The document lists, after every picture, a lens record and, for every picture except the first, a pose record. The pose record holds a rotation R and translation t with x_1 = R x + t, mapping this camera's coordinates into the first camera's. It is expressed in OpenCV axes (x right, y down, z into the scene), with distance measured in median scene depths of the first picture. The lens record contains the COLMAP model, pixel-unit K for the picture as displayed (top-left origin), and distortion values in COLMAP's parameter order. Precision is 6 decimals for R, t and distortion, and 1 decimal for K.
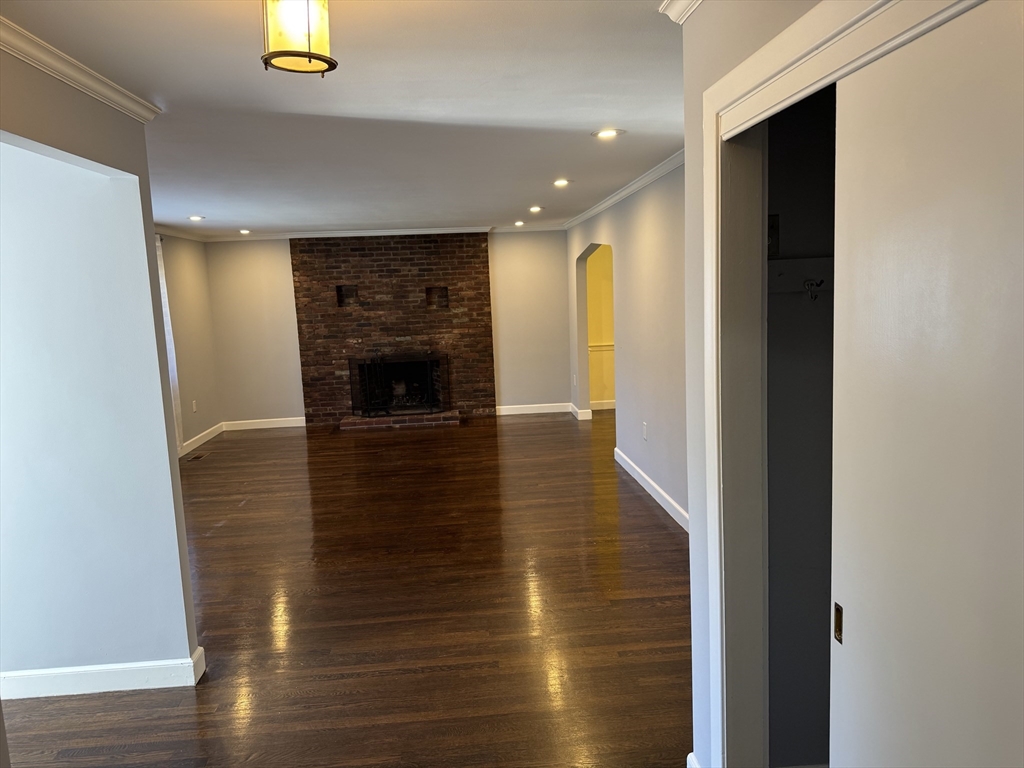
lens RADIAL K [[713.4, 0, 512.8], [0, 713.4, 381.4], [0, 0, 1]] dist [0.058358, -0.064696]
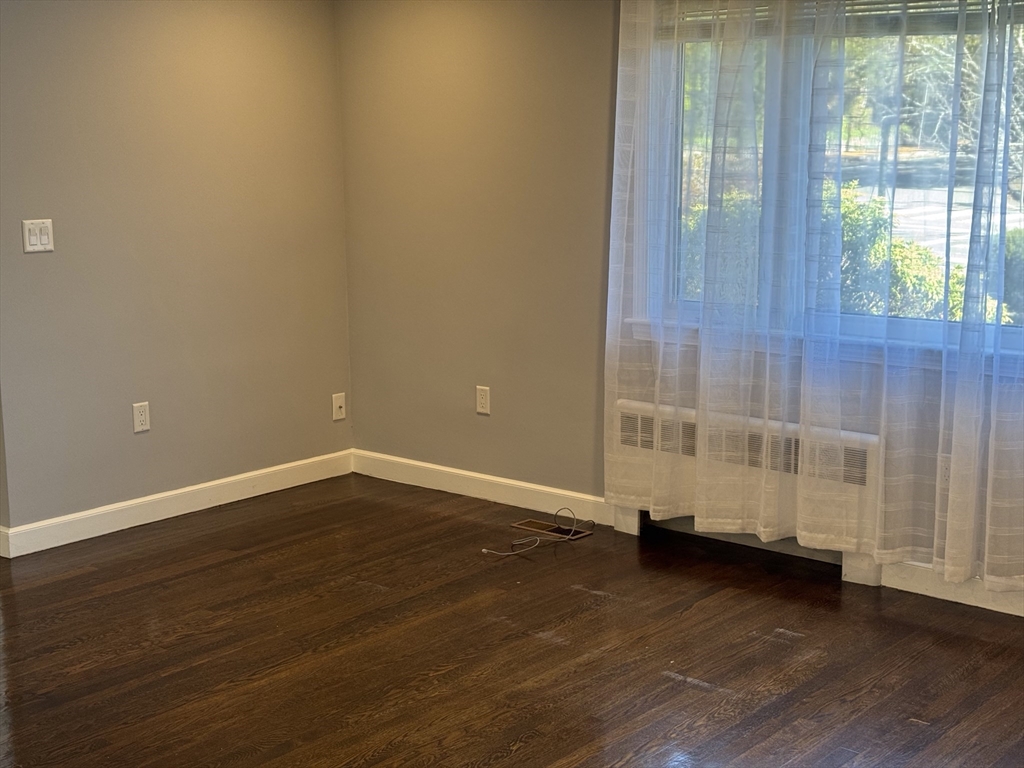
lens RADIAL K [[1420.5, 0, 514.7], [0, 1420.5, 388.5], [0, 0, 1]] dist [0.100751, 0.000000]
pose [[-0.697215, 0.147203, -0.701585, 0.173199], [-0.078042, 0.957287, 0.278409, -0.170668], [0.712601, 0.248865, -0.655947, 1.442758]]
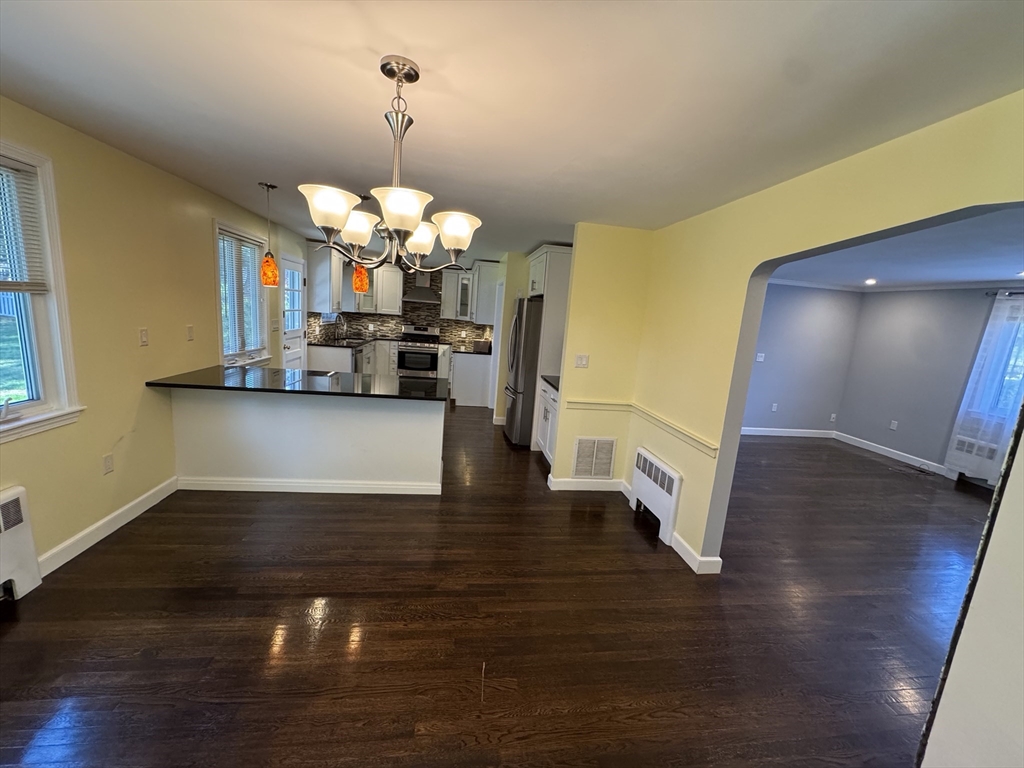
lens RADIAL K [[407.9, 0, 516.8], [0, 407.9, 384.7], [0, 0, 1]] dist [-0.005802, 0.001730]
pose [[-0.996428, -0.042794, -0.072797, 0.439217], [-0.063168, 0.949850, 0.306258, -0.199904], [0.056040, 0.309763, -0.949161, 1.583241]]
